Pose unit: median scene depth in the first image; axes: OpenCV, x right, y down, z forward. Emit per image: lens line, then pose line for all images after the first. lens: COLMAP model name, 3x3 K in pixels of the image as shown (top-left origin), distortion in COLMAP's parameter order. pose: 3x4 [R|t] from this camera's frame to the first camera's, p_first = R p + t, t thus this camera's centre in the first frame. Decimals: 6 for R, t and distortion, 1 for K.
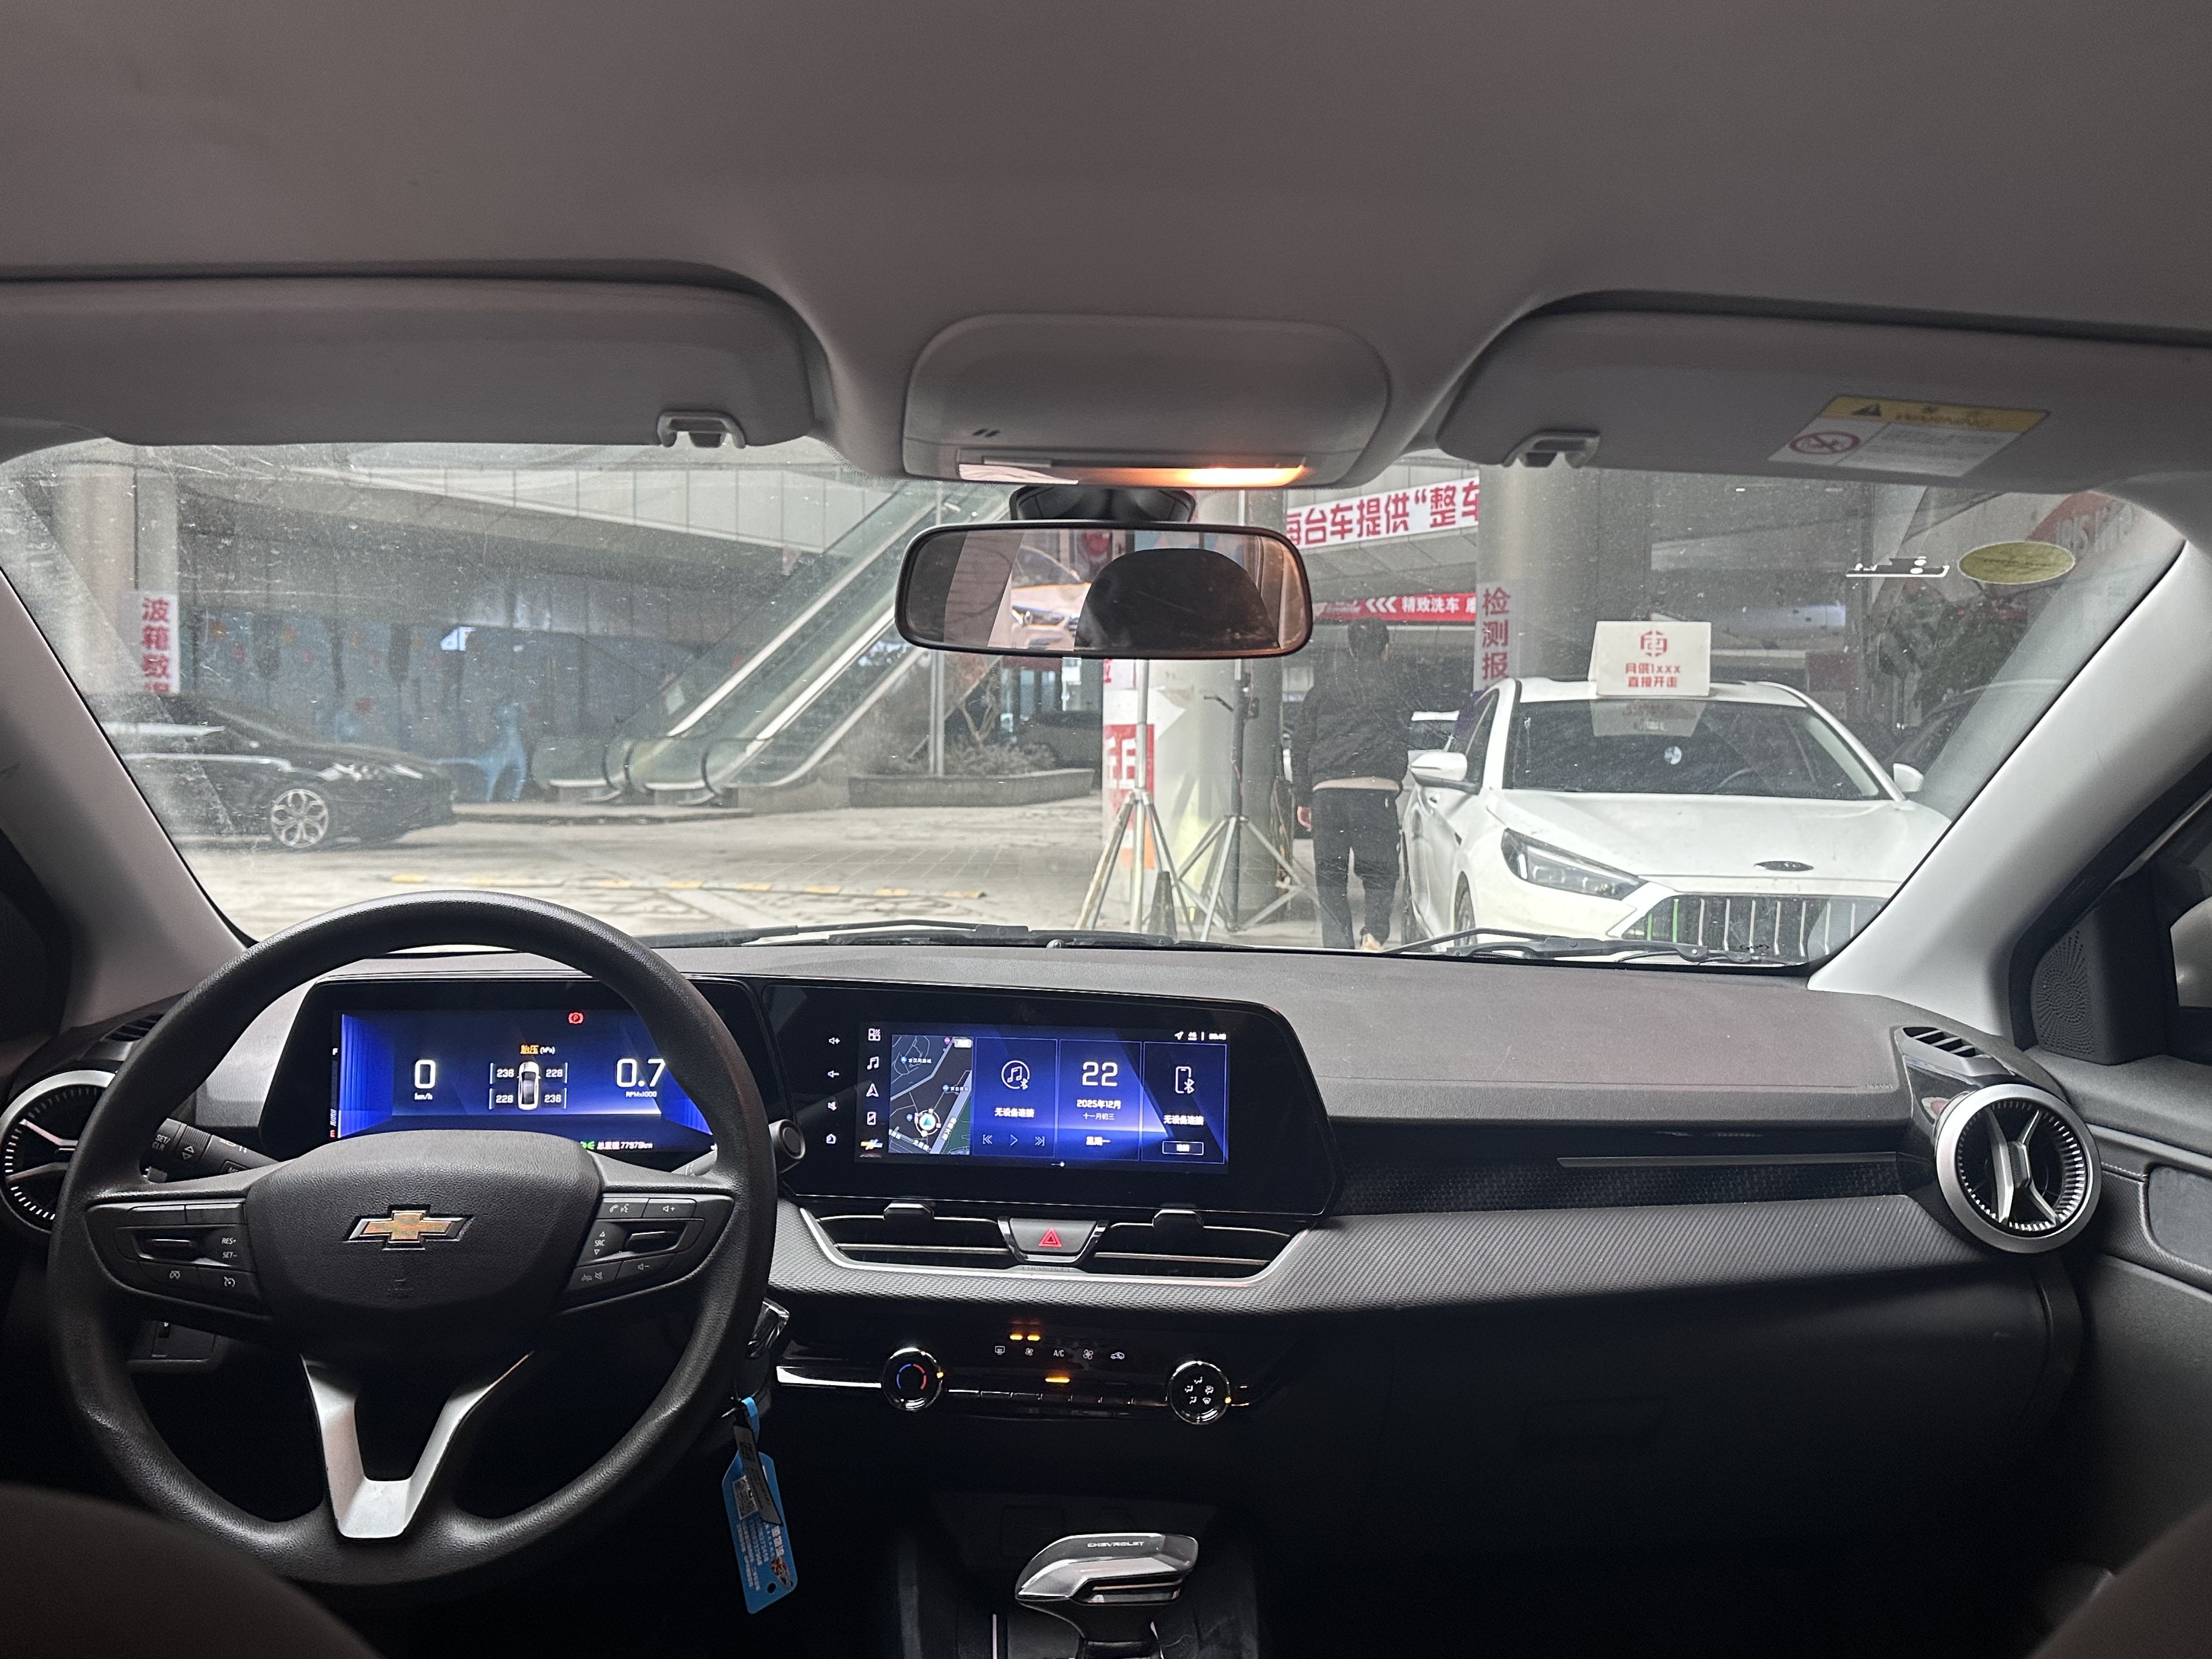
lens RADIAL K [[1874.5, 0, 1105.0], [0, 1874.5, 756.6], [0, 0, 1]] dist [0.077839, -0.061468]
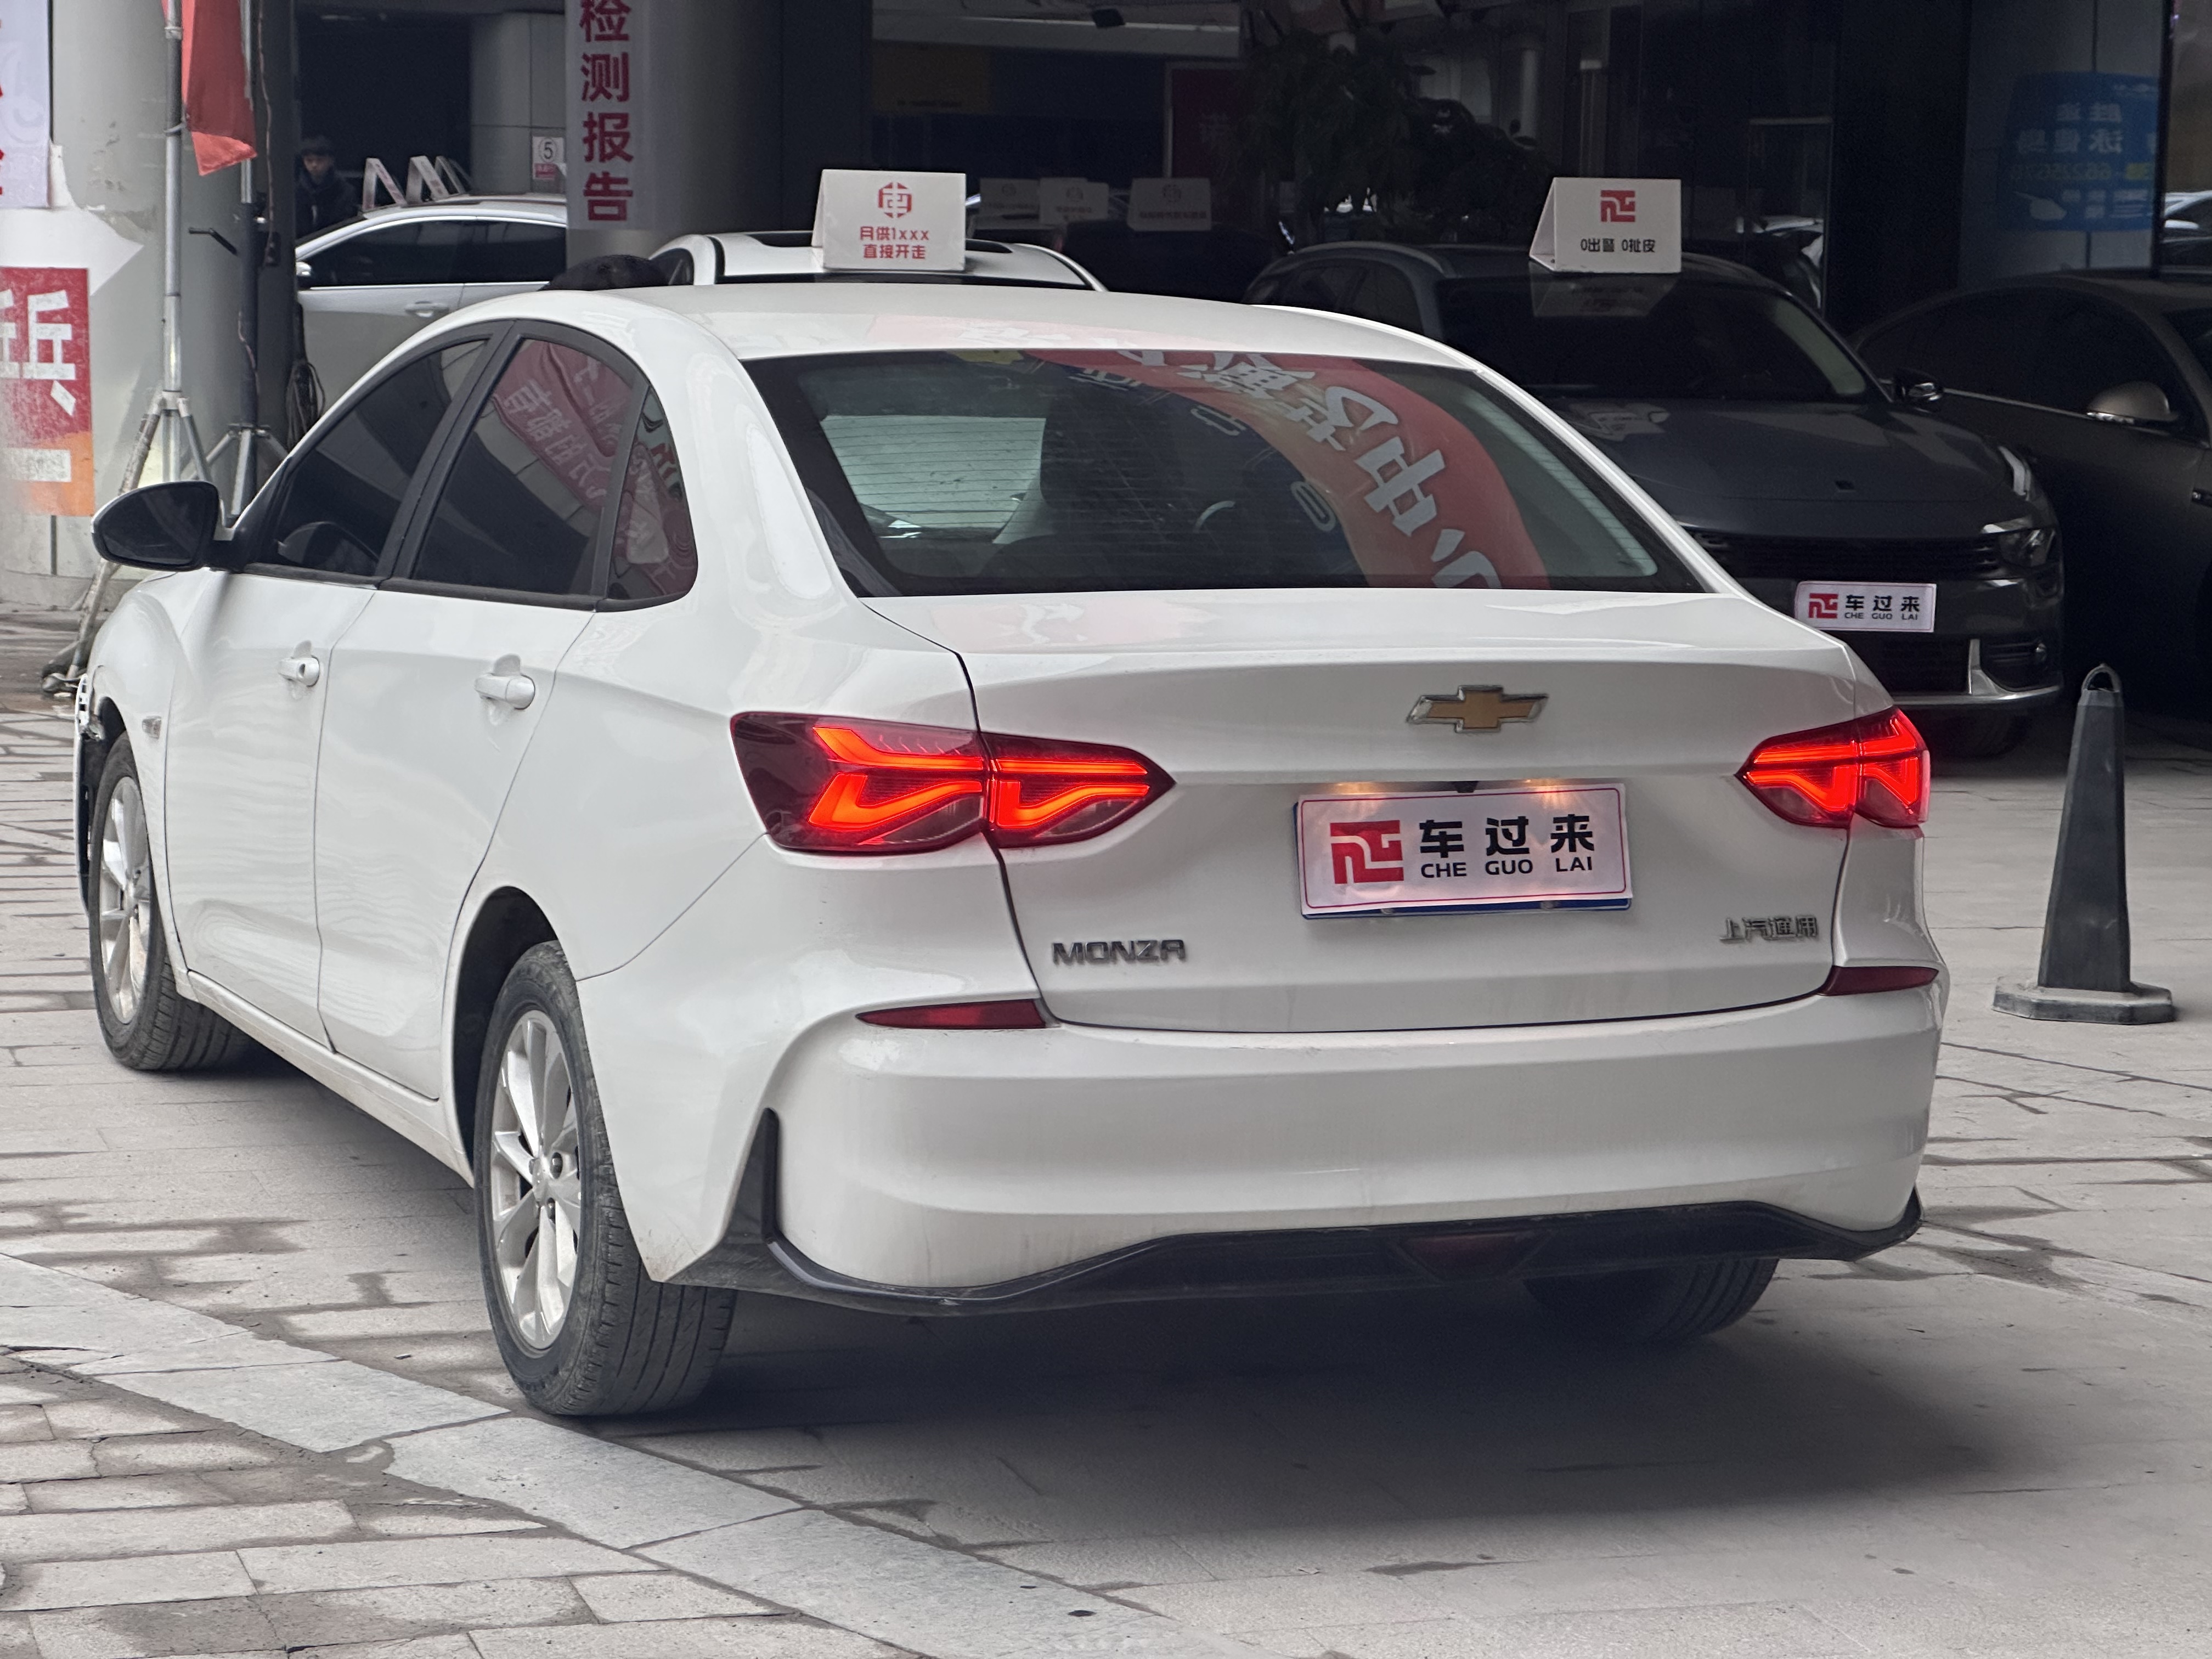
lens RADIAL K [[4922.8, 0, 1114.4], [0, 4922.8, 820.3], [0, 0, 1]] dist [0.224137, 0.000000]
pose [[0.944835, -0.033536, 0.325824, -0.114275], [-0.005533, 0.992969, 0.118246, -0.019968], [-0.327499, -0.113525, 0.938007, -0.373329]]
